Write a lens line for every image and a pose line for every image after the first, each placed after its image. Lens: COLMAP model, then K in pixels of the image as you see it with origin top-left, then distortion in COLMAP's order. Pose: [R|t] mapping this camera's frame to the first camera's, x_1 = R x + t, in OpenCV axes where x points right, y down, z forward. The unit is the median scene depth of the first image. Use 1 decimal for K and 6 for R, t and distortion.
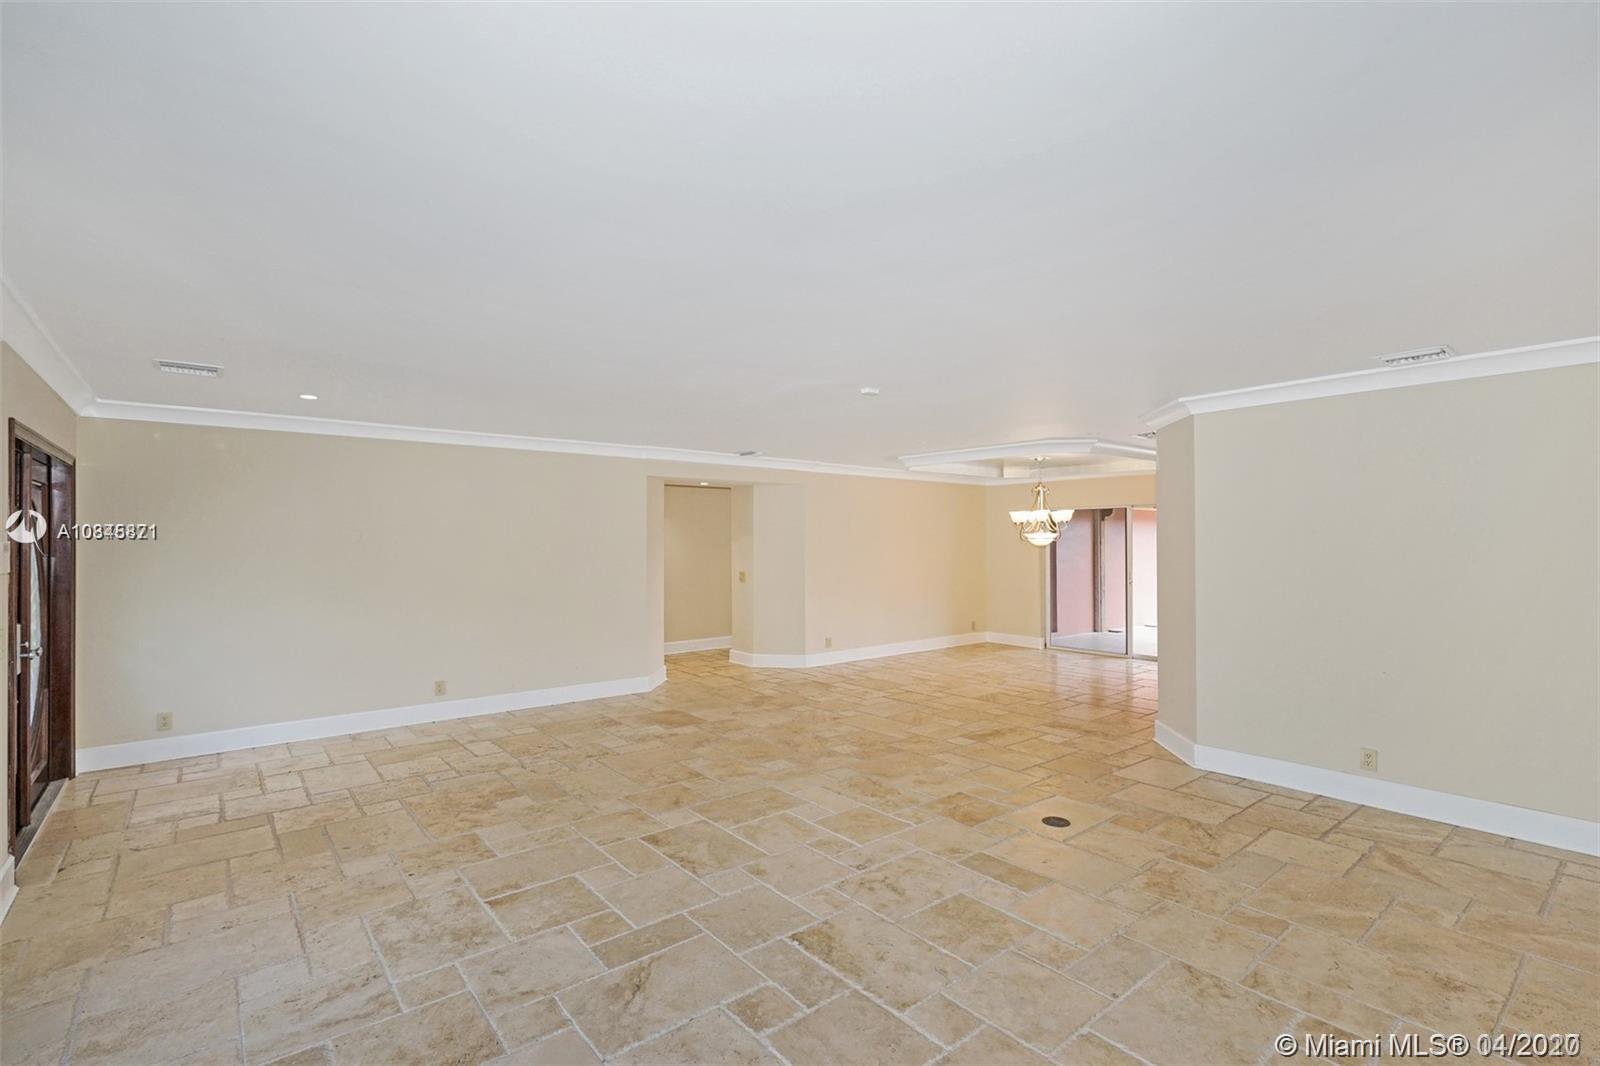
lens RADIAL K [[735.5, 0, 784.6], [0, 735.5, 534.2], [0, 0, 1]] dist [0.000442, 0.001058]
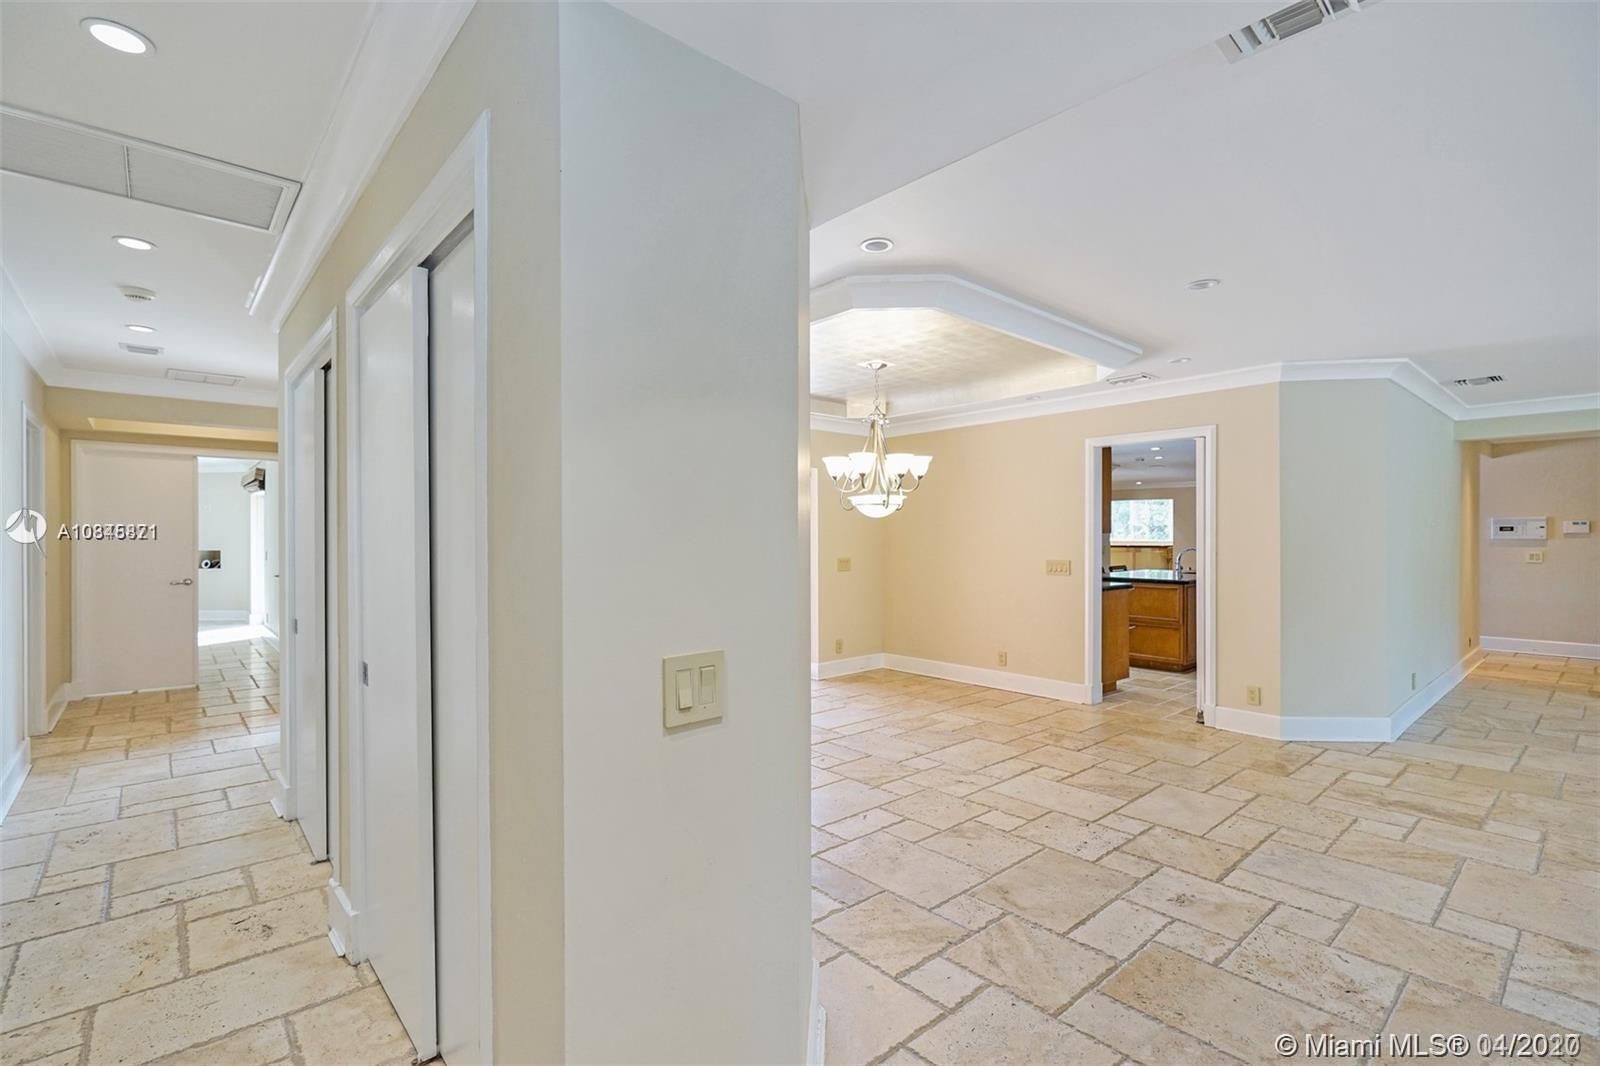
lens RADIAL K [[735.5, 0, 816.9], [0, 735.5, 521.7], [0, 0, 1]] dist [0.000442, 0.001058]
pose [[-0.051940, 0.018162, 0.998485, -0.351400], [-0.005197, 0.999816, -0.018457, 0.044381], [-0.998637, -0.006147, -0.051836, 1.670032]]
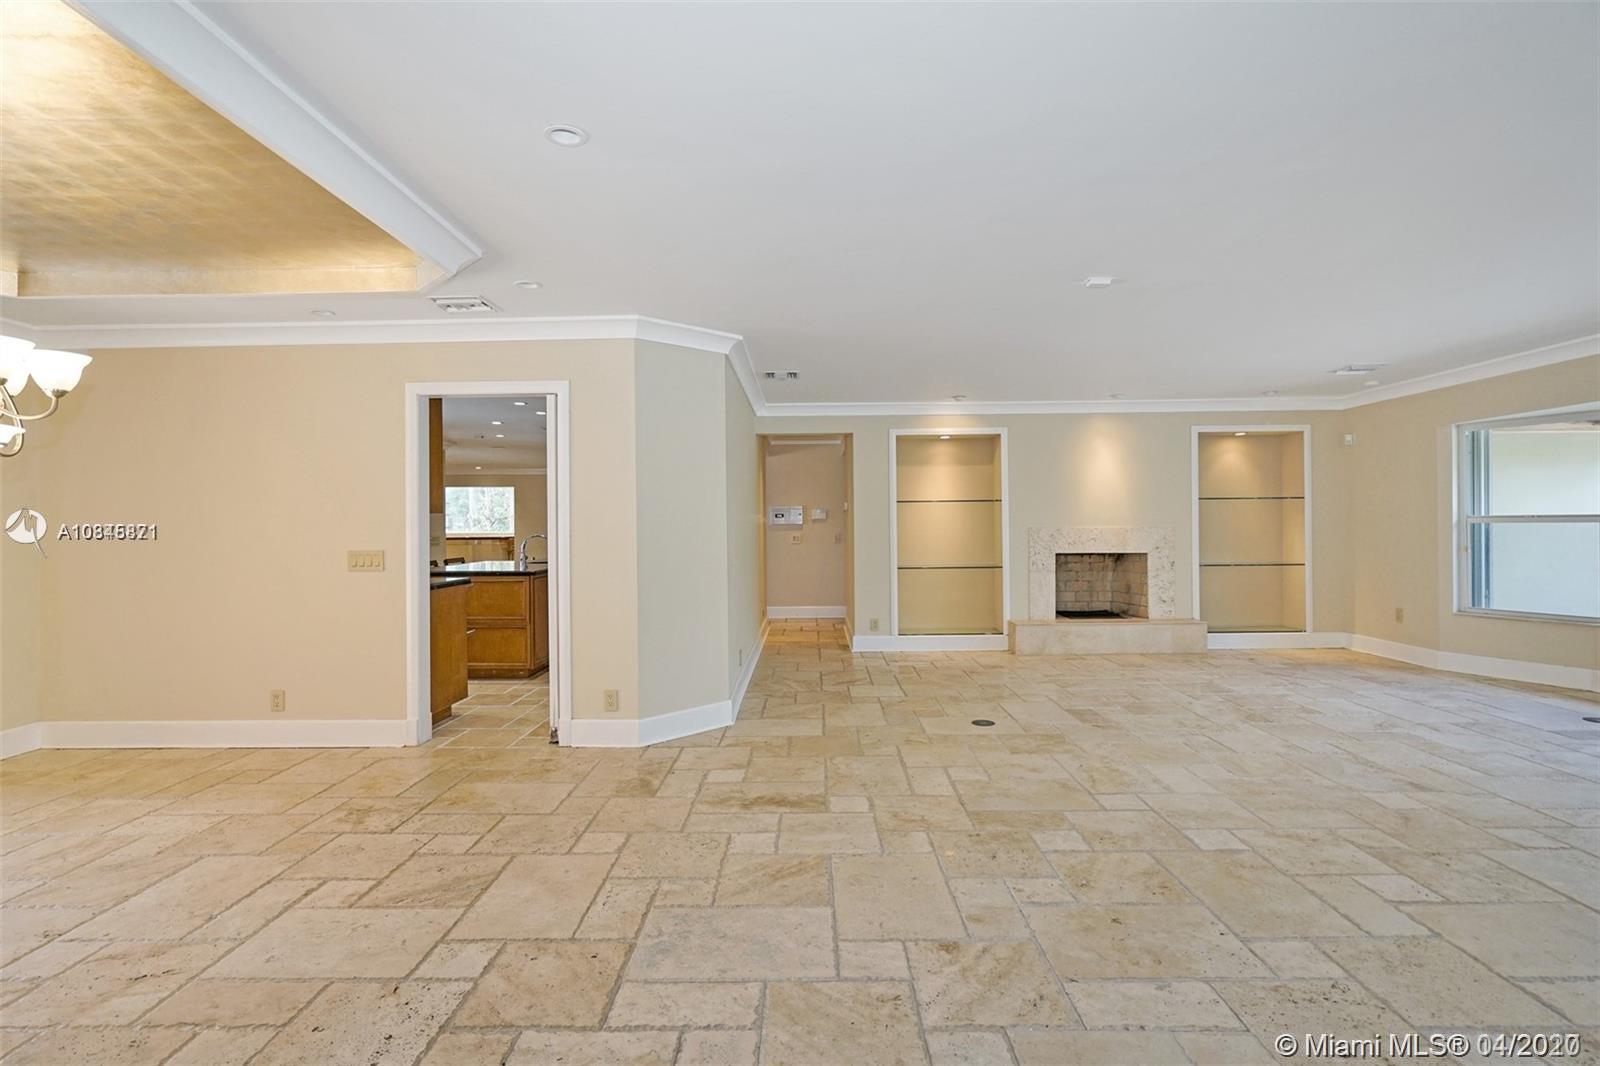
lens RADIAL K [[735.5, 0, 796.2], [0, 735.5, 540.3], [0, 0, 1]] dist [0.000442, 0.001058]
pose [[-0.765670, -0.007073, 0.643195, -0.120550], [0.002535, 0.999899, 0.014013, 0.057184], [-0.643228, 0.012360, -0.765575, 1.554742]]
